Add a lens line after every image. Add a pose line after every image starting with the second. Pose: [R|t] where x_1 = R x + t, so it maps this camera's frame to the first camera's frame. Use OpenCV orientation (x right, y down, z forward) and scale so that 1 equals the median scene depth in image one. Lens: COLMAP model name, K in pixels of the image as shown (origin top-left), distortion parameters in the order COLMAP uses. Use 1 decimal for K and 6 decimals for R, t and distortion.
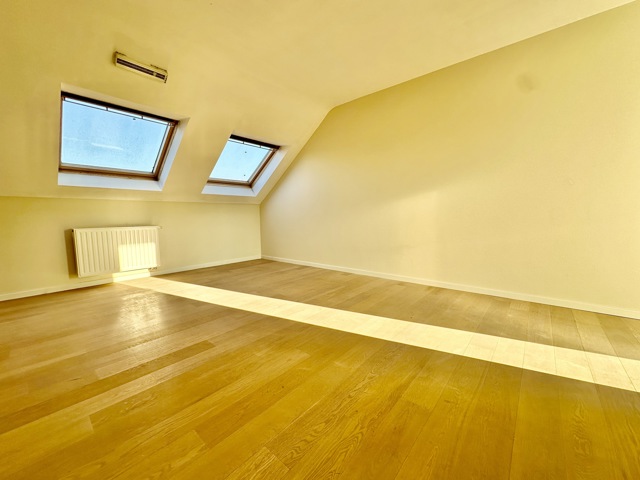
lens RADIAL K [[256.8, 0, 320.0], [0, 256.8, 240.0], [0, 0, 1]] dist [-0.000474, -0.000174]
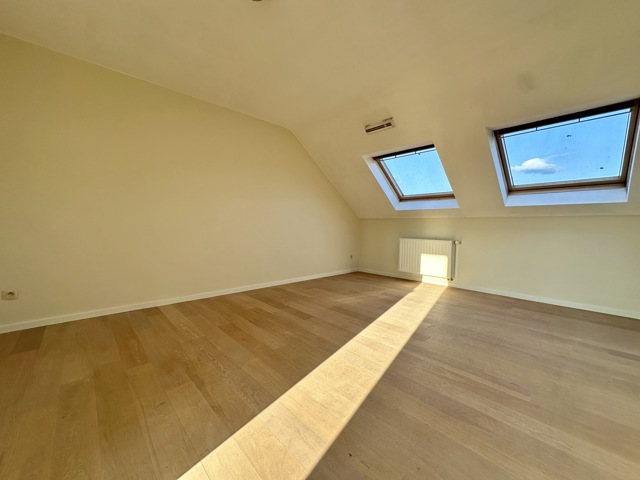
lens RADIAL K [[270.7, 0, 319.3], [0, 270.7, 227.6], [0, 0, 1]] dist [-0.018691, -0.000057]
pose [[-0.136768, 0.008030, -0.990571, 0.991978], [-0.116061, 0.992950, 0.024073, -0.135386], [0.983781, 0.118259, -0.134872, 1.126190]]
